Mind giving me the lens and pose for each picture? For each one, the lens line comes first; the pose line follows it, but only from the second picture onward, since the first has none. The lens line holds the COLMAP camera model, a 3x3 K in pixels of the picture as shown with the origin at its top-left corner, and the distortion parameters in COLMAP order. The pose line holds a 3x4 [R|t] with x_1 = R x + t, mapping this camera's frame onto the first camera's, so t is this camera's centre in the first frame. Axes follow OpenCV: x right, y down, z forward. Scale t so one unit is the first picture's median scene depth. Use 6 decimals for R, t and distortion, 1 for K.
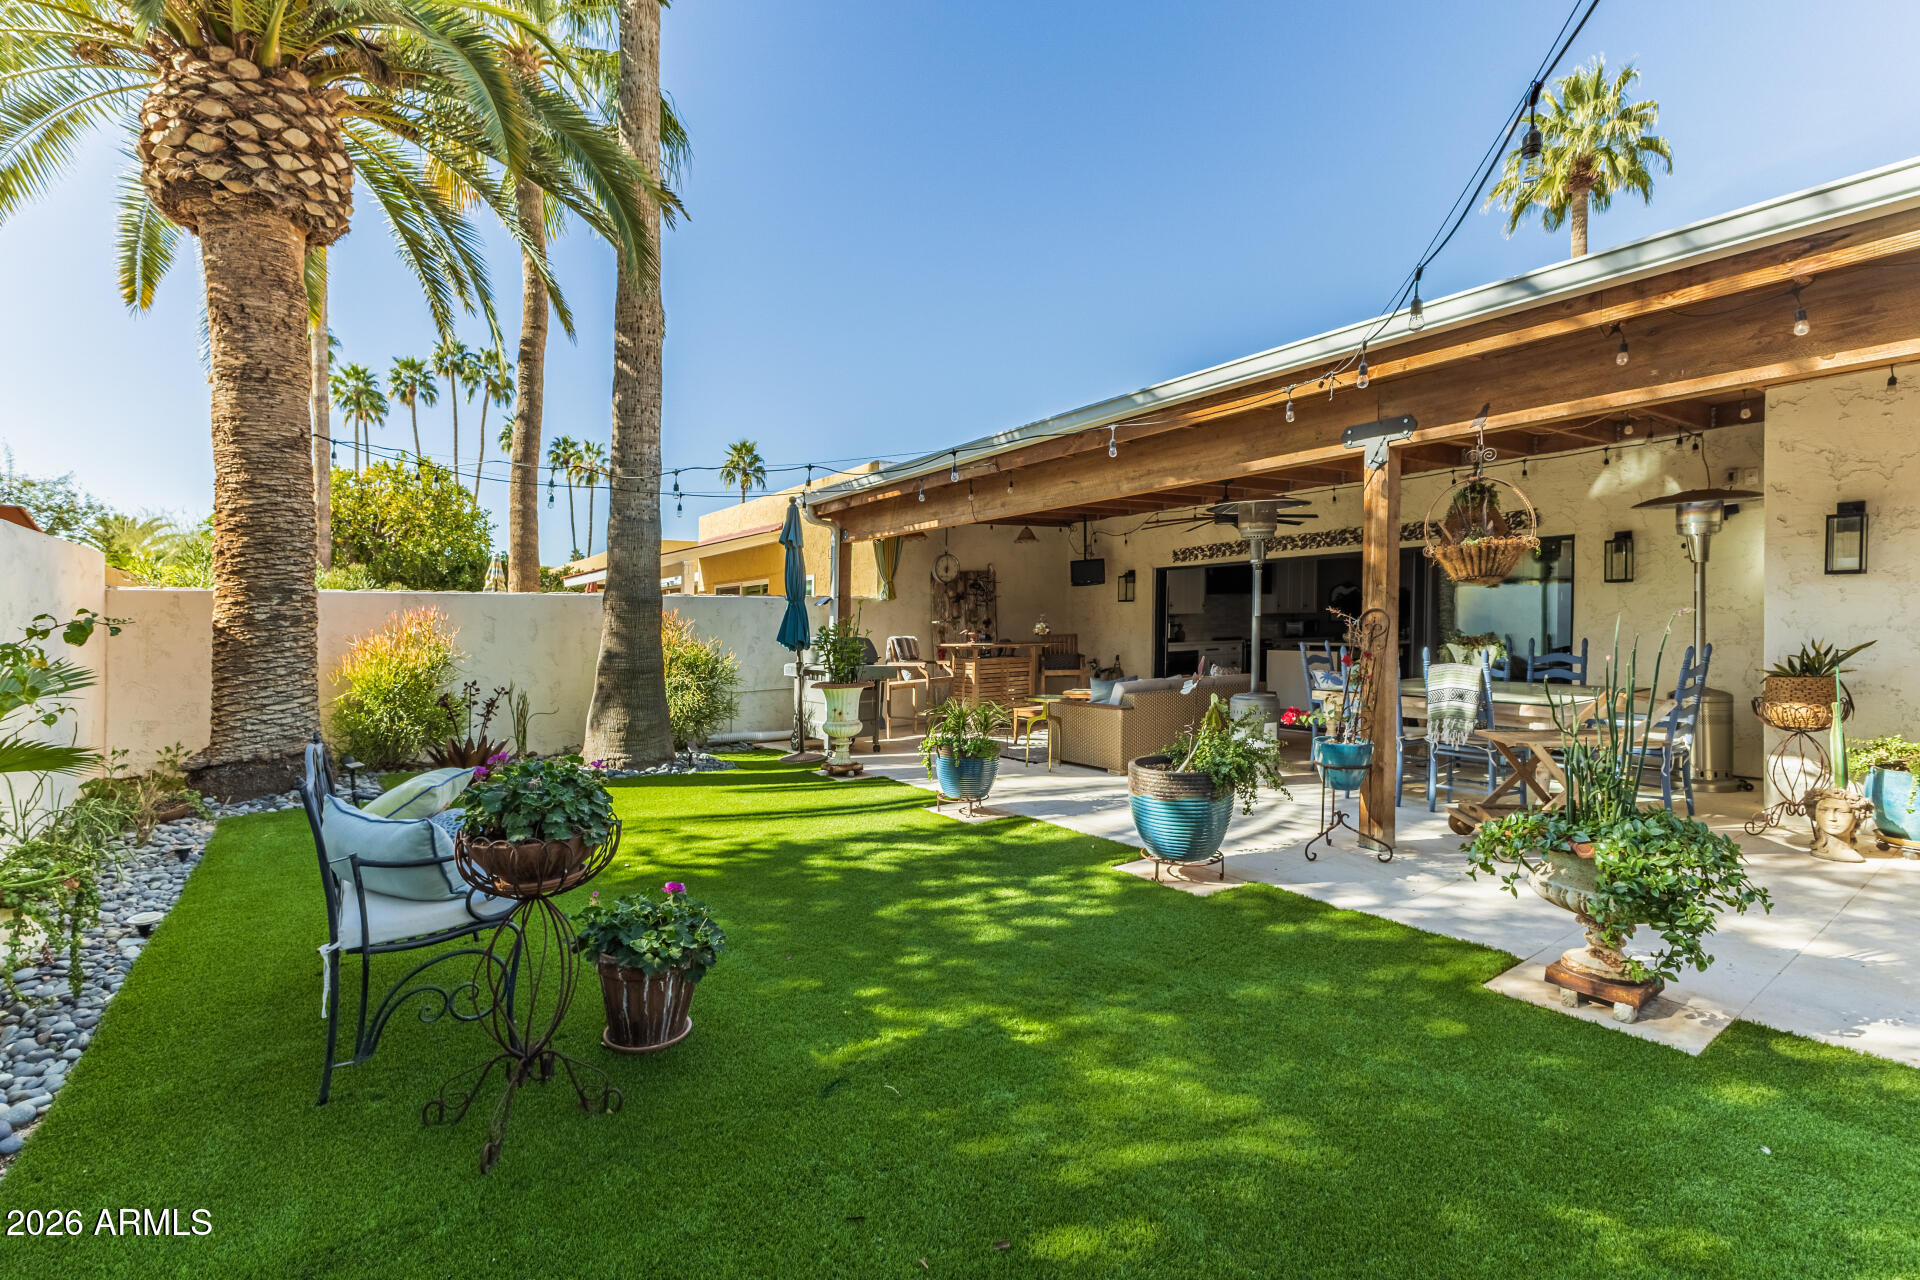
lens RADIAL K [[852.2, 0, 956.7], [0, 852.2, 633.8], [0, 0, 1]] dist [-0.001689, 0.000001]
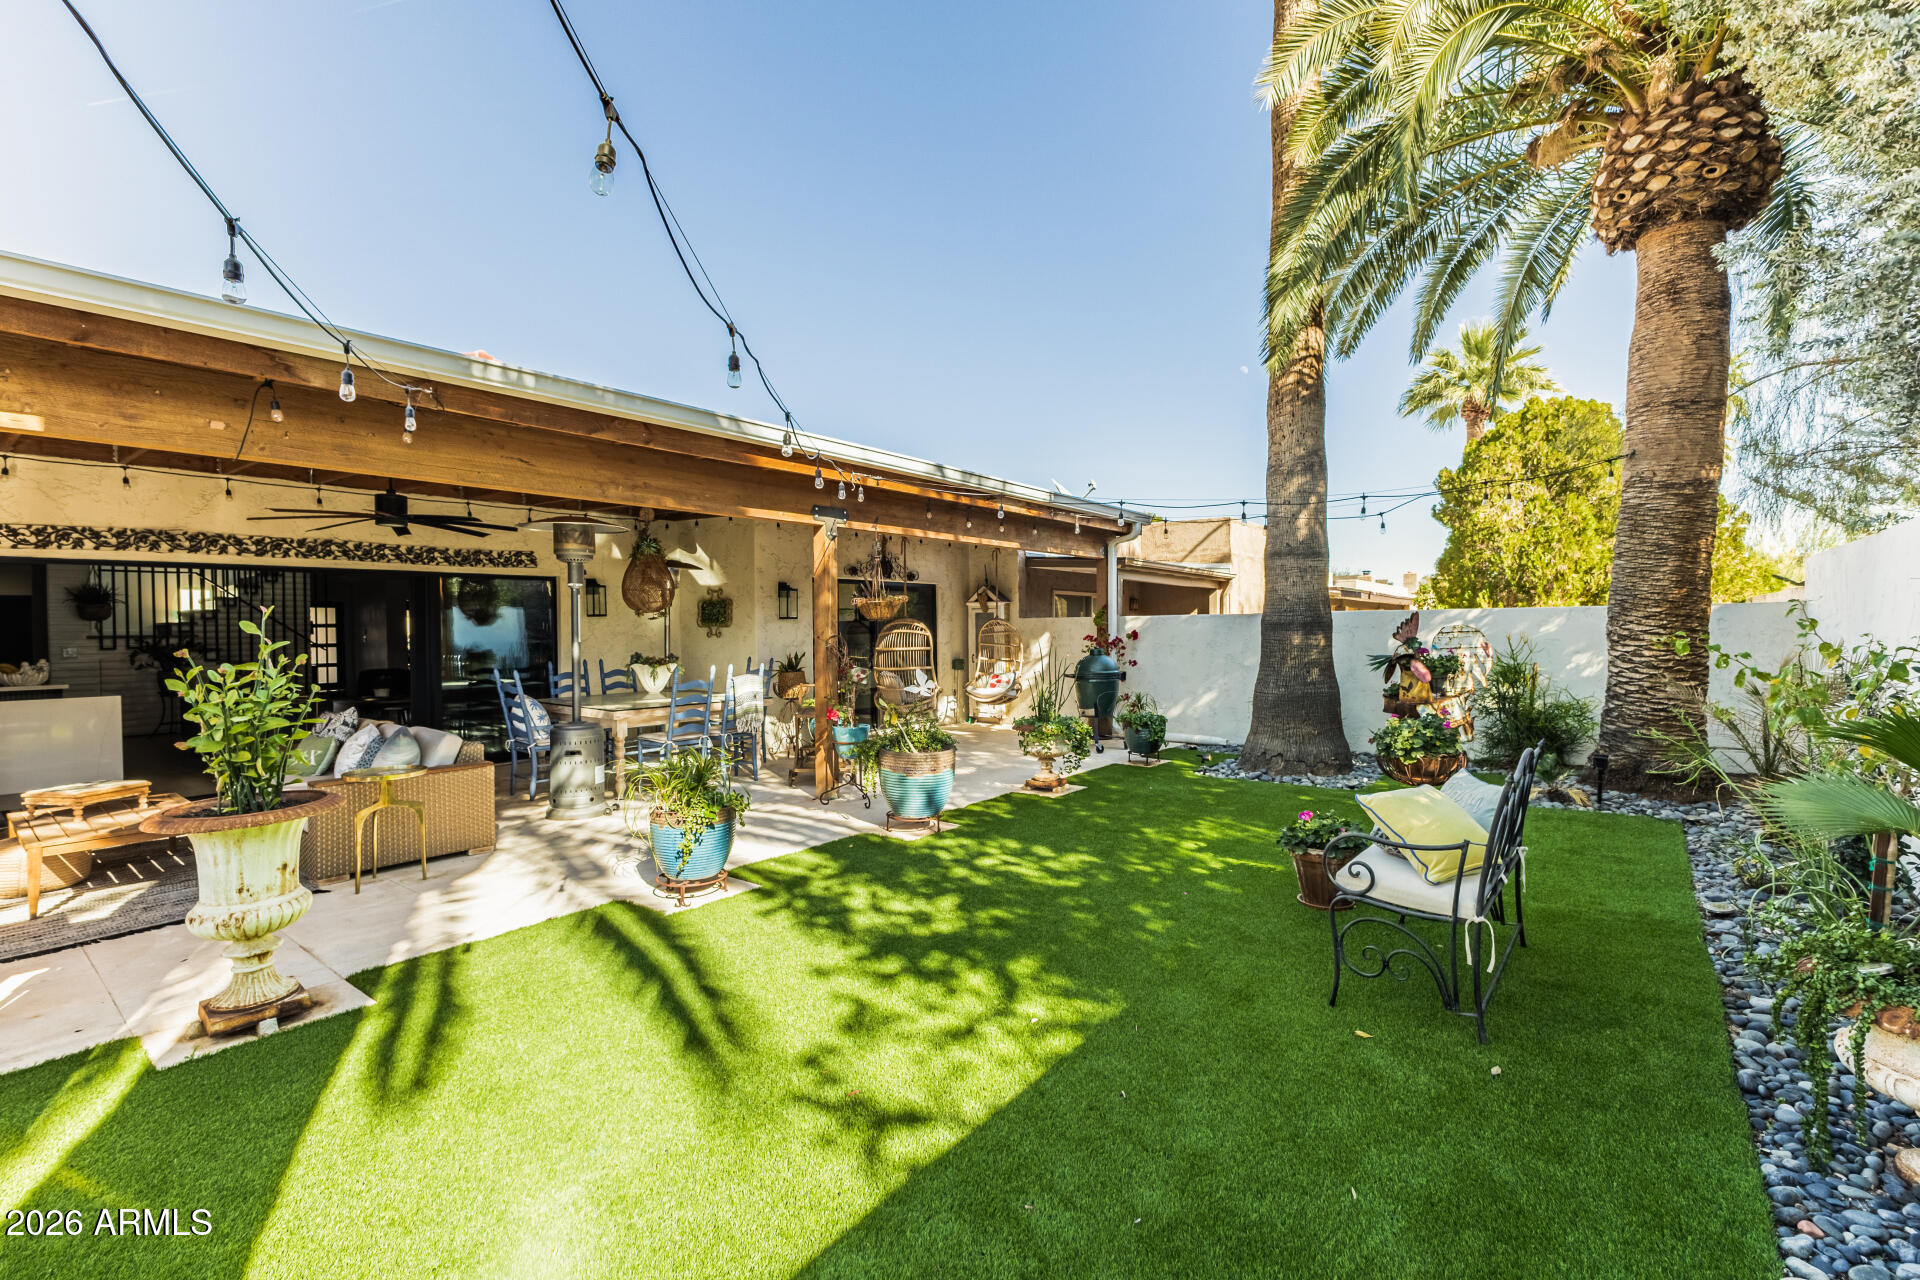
lens RADIAL K [[852.2, 0, 956.8], [0, 852.2, 636.1], [0, 0, 1]] dist [-0.001689, 0.000001]
pose [[-0.281929, -0.000098, 0.959435, -1.179881], [0.019305, 0.999797, 0.005774, -0.035301], [-0.959241, 0.020150, -0.281870, 1.461211]]
